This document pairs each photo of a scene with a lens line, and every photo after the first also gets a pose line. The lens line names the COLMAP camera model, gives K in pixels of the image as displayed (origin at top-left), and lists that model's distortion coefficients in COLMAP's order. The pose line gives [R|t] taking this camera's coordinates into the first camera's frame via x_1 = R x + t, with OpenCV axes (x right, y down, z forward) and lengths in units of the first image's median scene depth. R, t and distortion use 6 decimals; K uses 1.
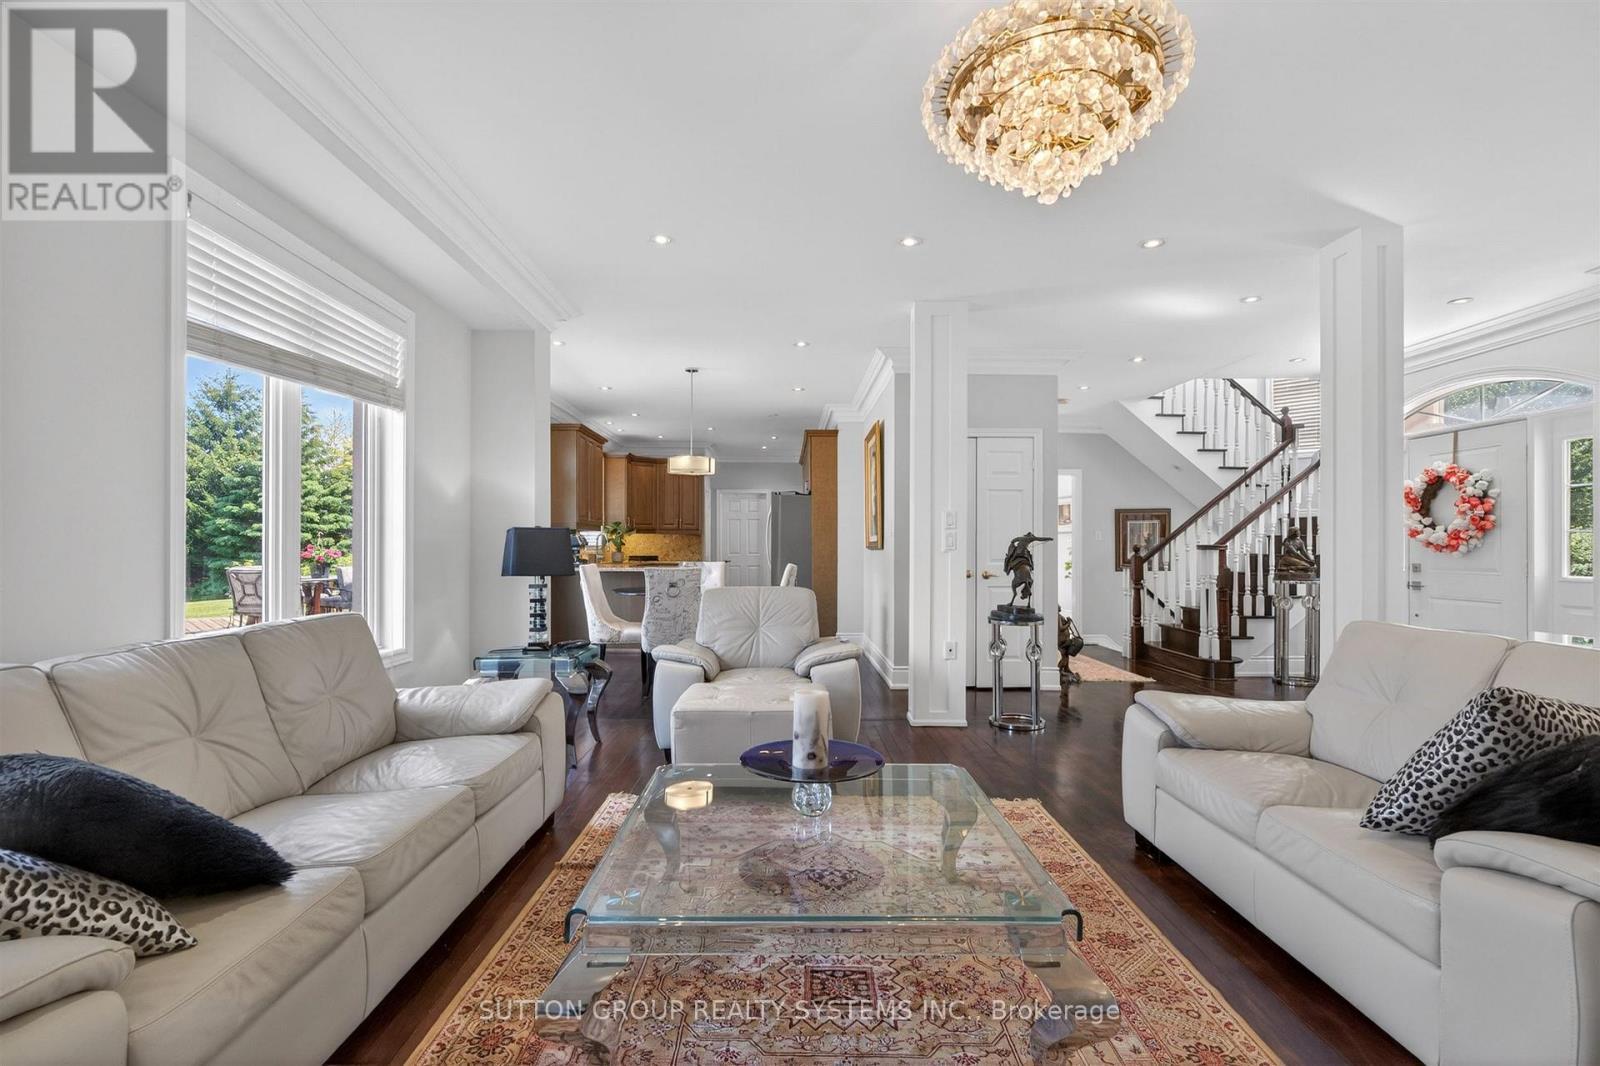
lens RADIAL K [[720.1, 0, 797.4], [0, 720.1, 540.7], [0, 0, 1]] dist [-0.003583, 0.000313]
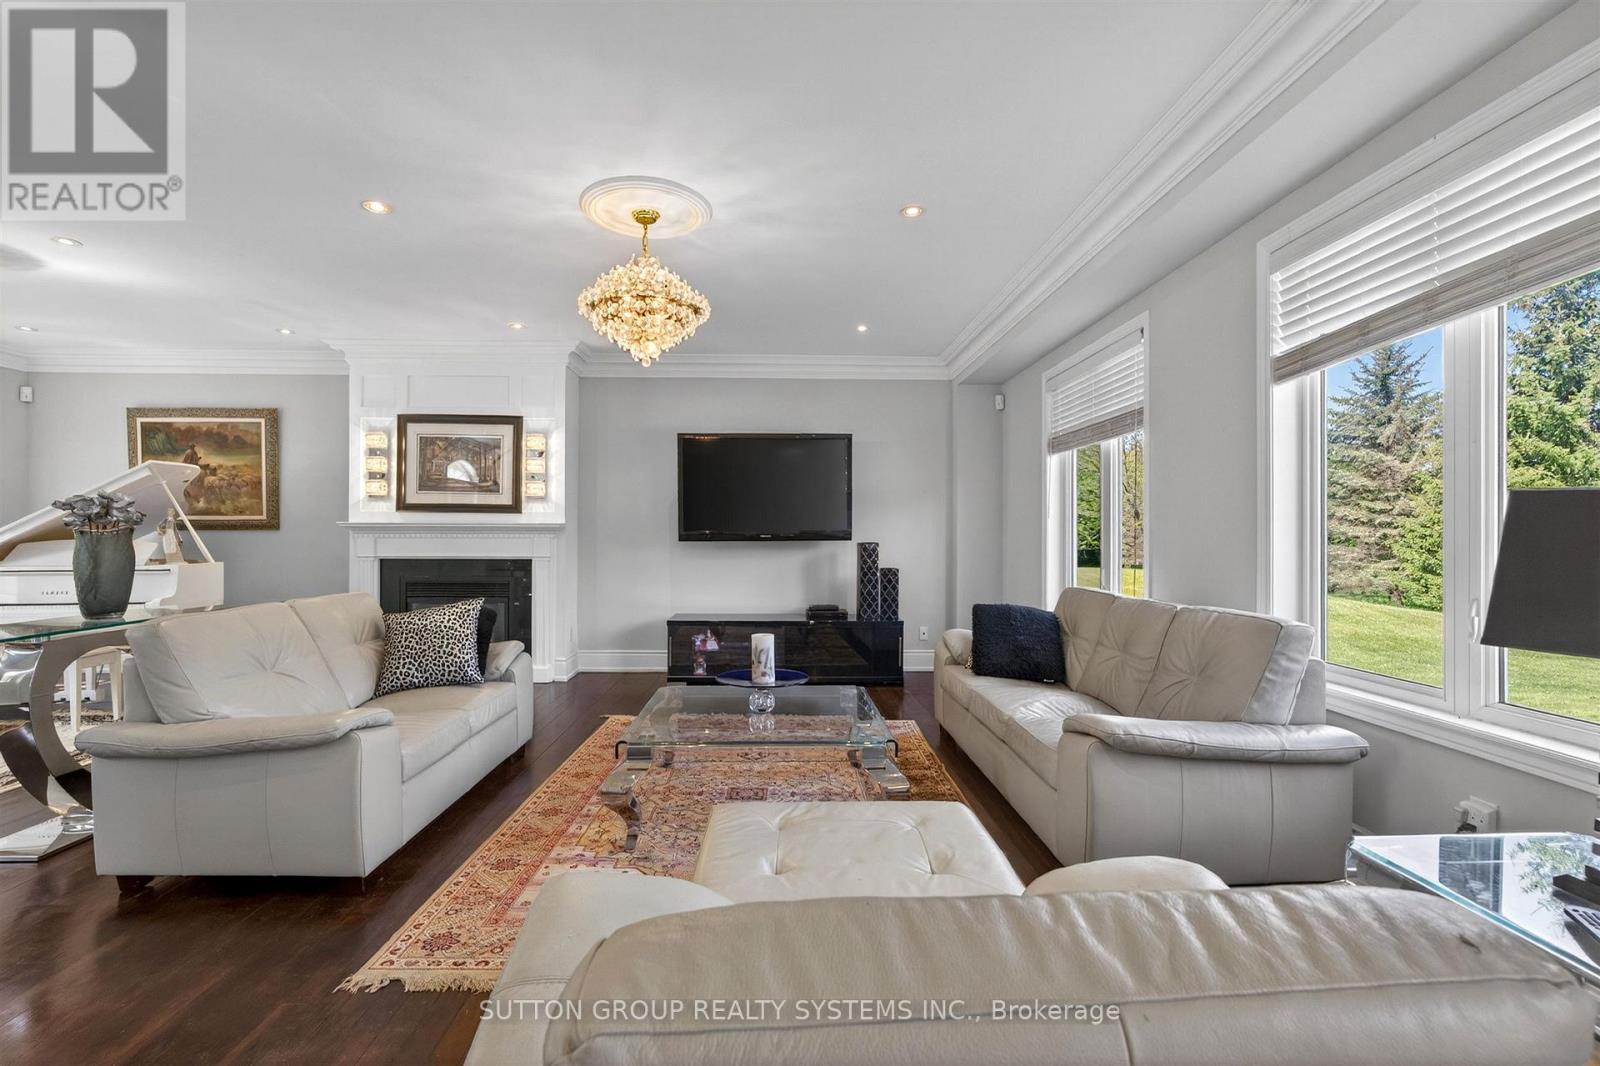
lens RADIAL K [[720.1, 0, 801.9], [0, 720.1, 539.6], [0, 0, 1]] dist [-0.003583, 0.000313]
pose [[-0.999474, -0.005756, -0.031918, -0.011216], [-0.005498, 0.999951, -0.008190, 0.015551], [0.031963, -0.008010, -0.999457, 2.217515]]
